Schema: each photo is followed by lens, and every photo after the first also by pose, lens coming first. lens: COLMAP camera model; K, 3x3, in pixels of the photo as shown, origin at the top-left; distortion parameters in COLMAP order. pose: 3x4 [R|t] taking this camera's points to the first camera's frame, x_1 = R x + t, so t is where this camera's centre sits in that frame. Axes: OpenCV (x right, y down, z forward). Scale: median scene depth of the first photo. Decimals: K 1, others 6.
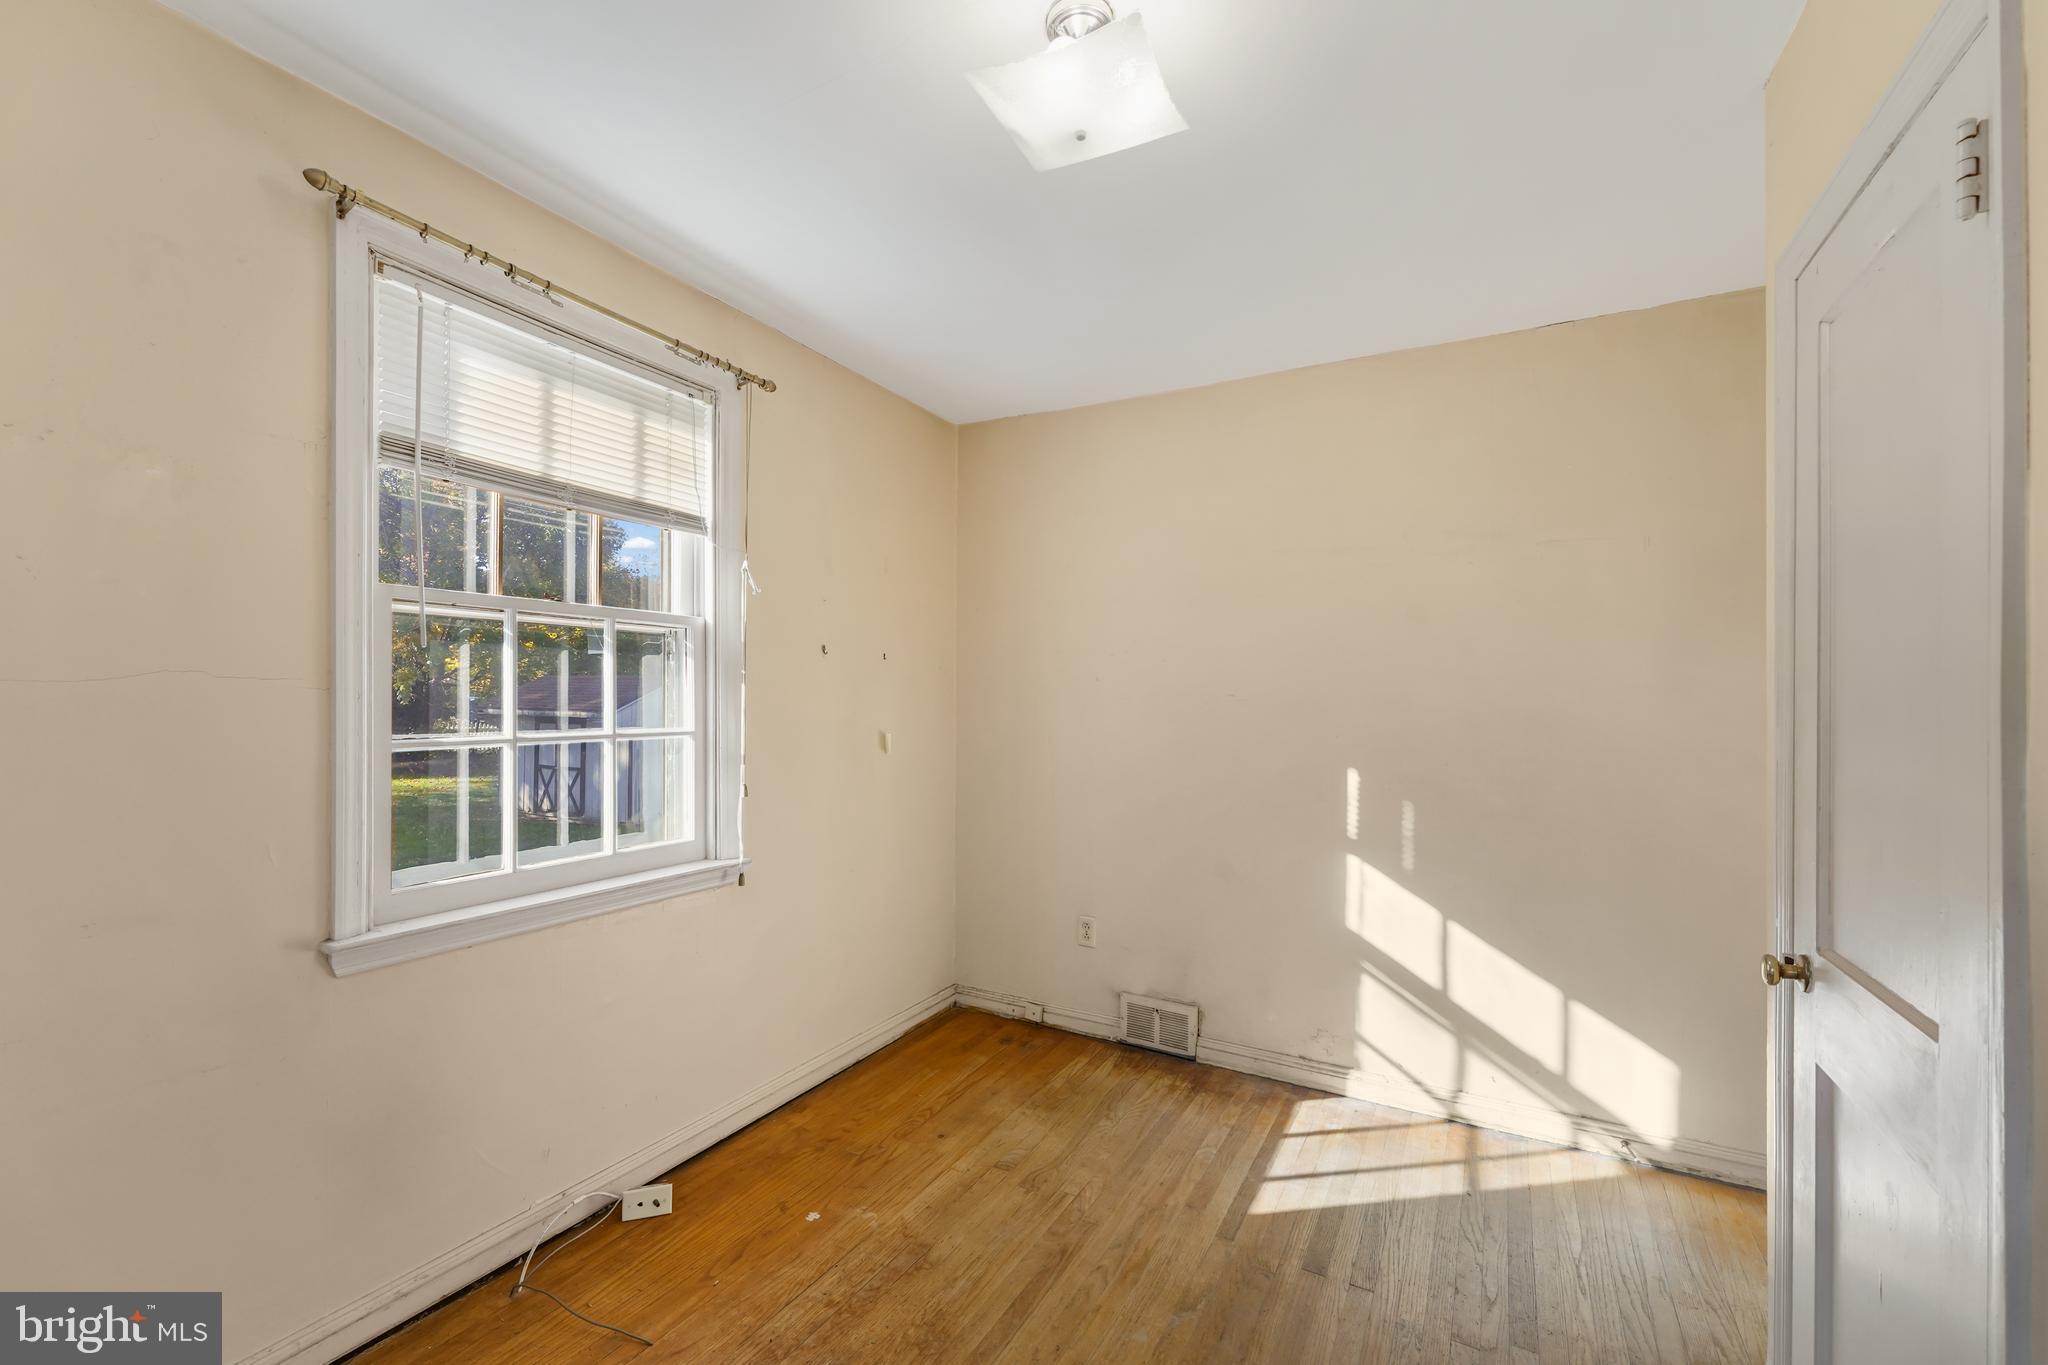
lens RADIAL K [[814.1, 0, 1021.7], [0, 814.1, 701.8], [0, 0, 1]] dist [-0.000244, -0.000066]
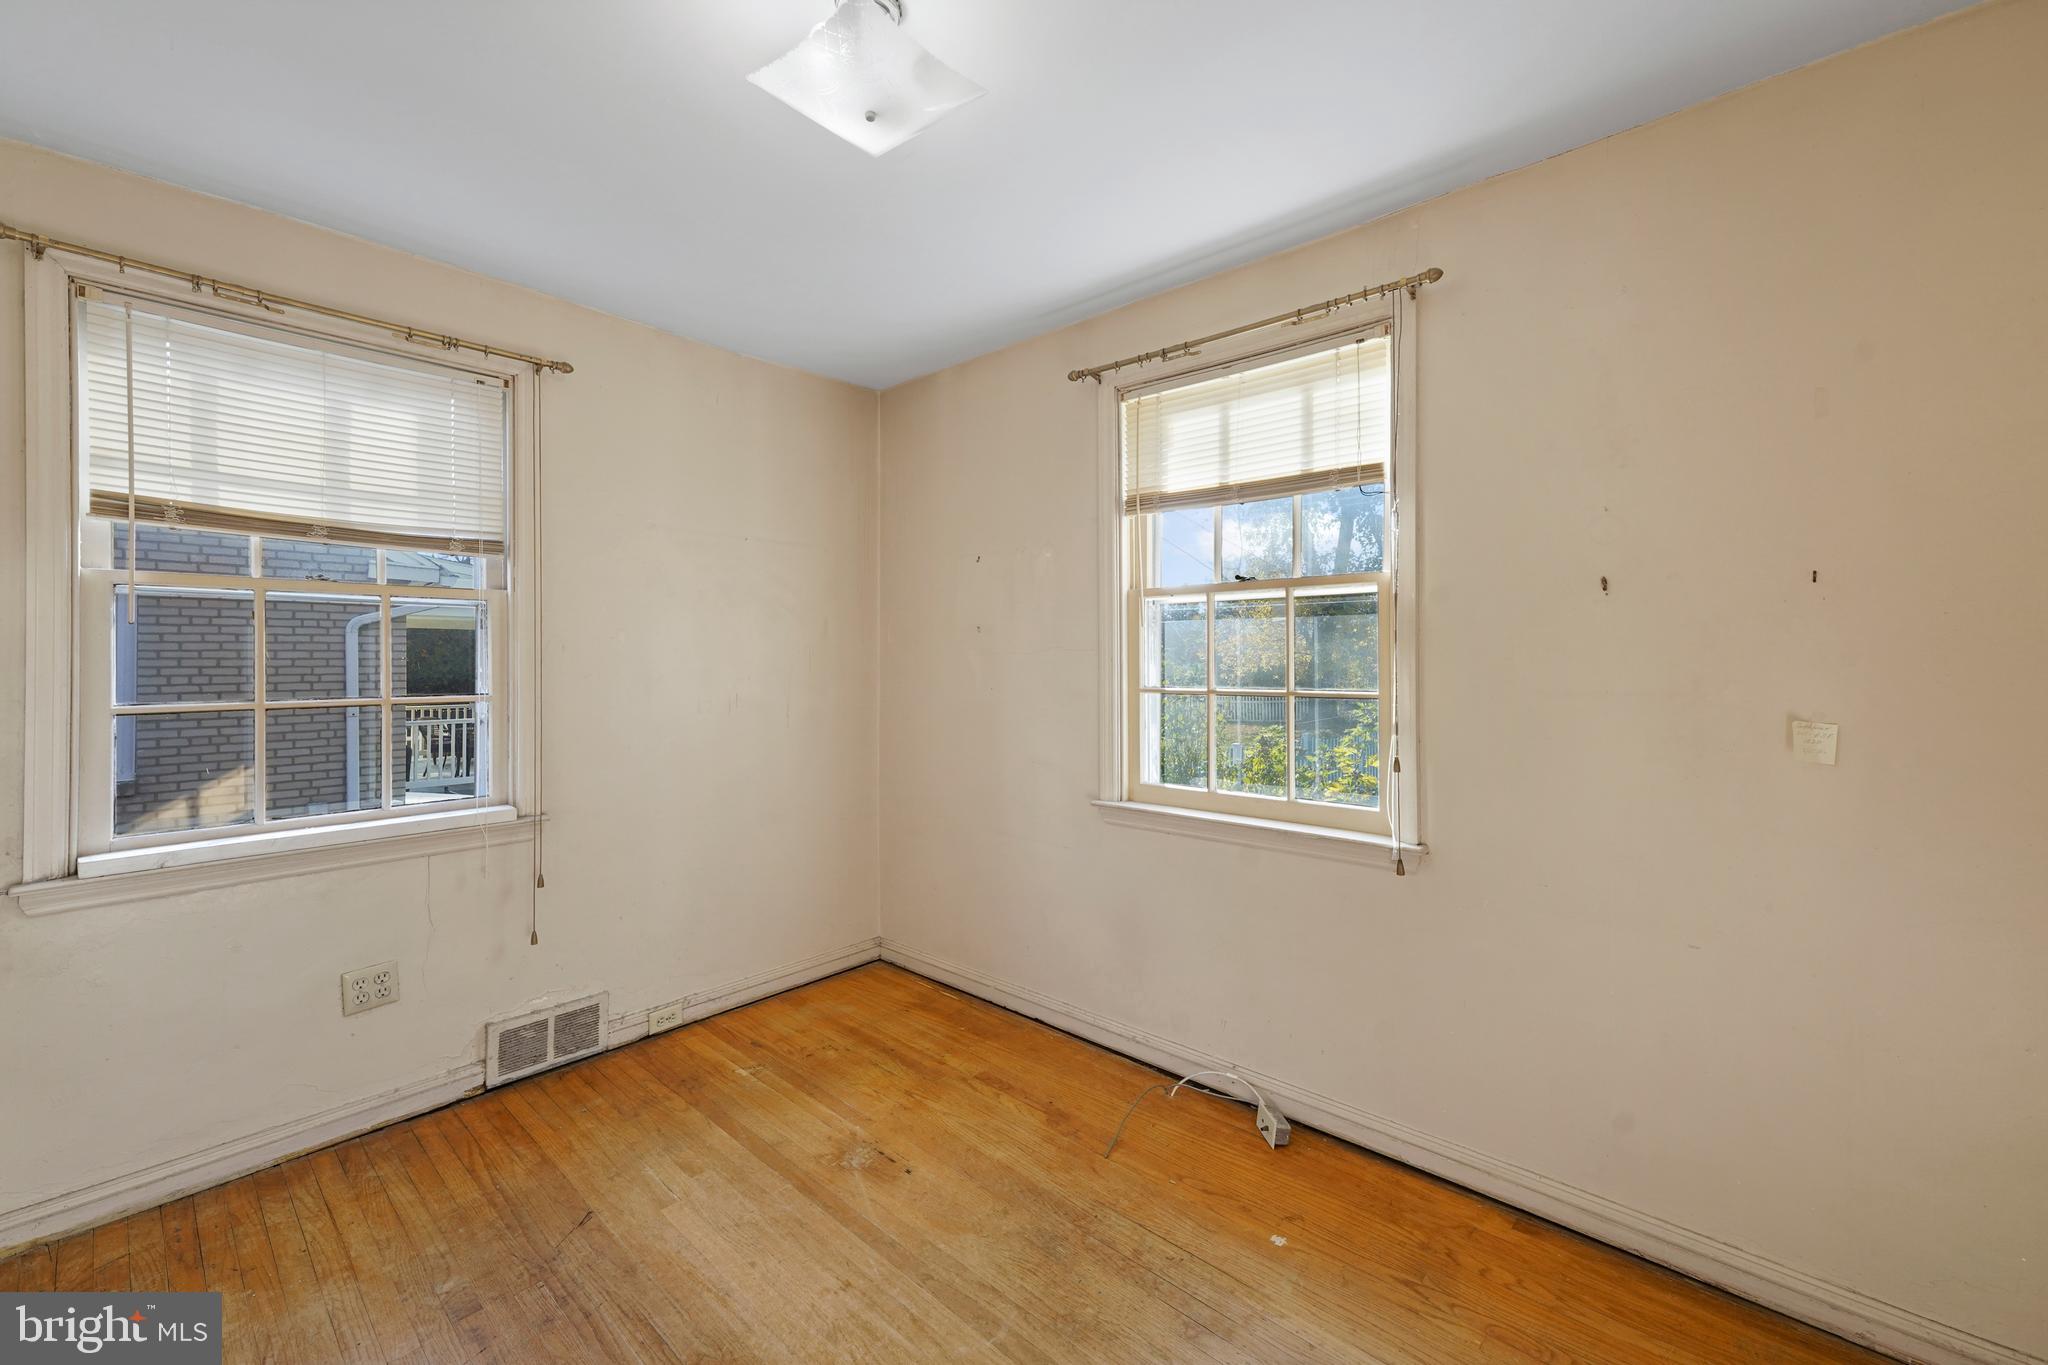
lens RADIAL K [[829.4, 0, 1023.4], [0, 829.4, 654.0], [0, 0, 1]] dist [0.000555, 0.000025]
pose [[-0.220852, -0.012538, -0.975227, 0.698369], [-0.000920, 0.999920, -0.012647, 0.003052], [0.975307, -0.001896, -0.220846, 0.931602]]
